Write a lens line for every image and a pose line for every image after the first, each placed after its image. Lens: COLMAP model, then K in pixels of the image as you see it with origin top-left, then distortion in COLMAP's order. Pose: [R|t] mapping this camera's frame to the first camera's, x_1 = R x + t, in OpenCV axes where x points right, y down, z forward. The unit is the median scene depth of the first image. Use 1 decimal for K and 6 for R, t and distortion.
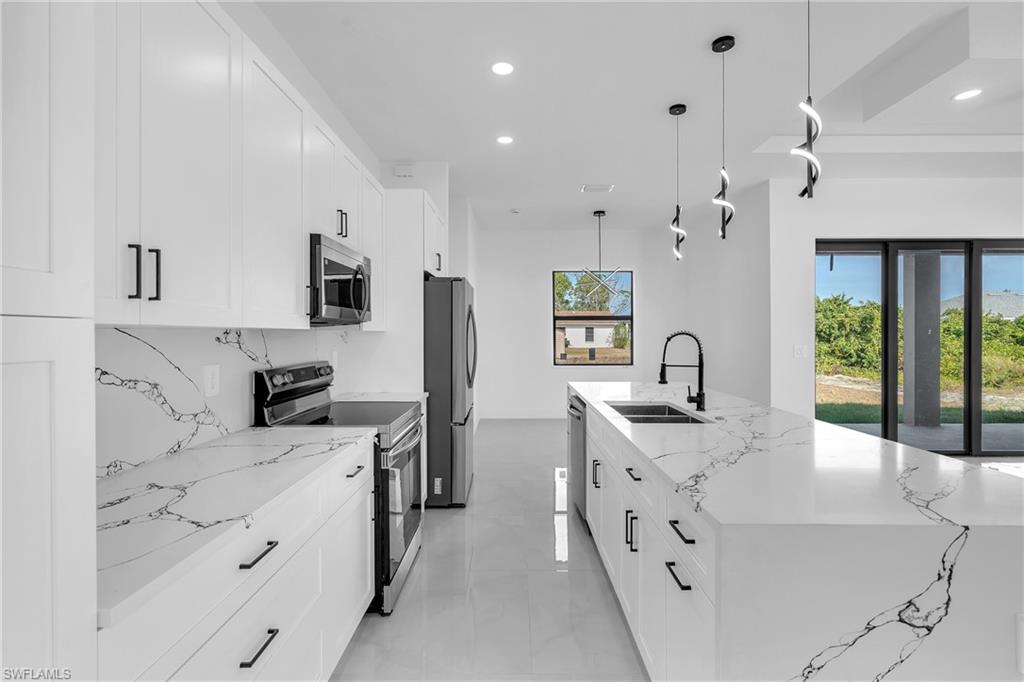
lens RADIAL K [[467.1, 0, 514.2], [0, 467.1, 334.2], [0, 0, 1]] dist [-0.001202, -0.000033]
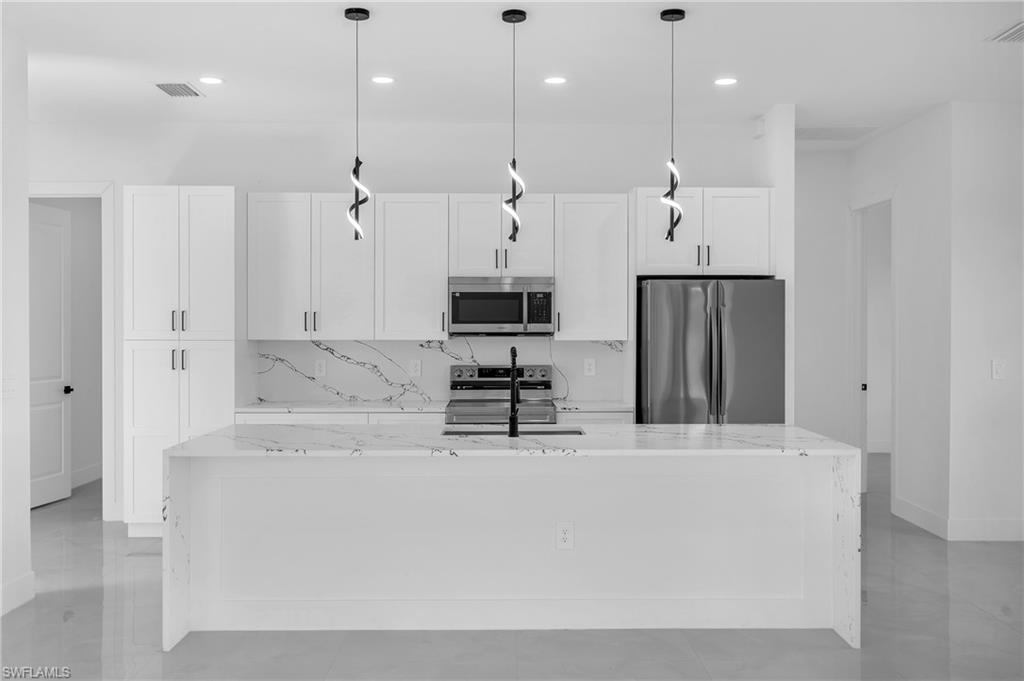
lens RADIAL K [[884.6, 0, 512.0], [0, 884.6, 340.5], [0, 0, 1]] dist [0.000111, 0.000196]
pose [[0.032082, 0.010771, -0.999427, 2.604699], [0.000166, 0.999942, 0.010781, -0.041788], [0.999485, -0.000512, 0.032079, 1.177275]]
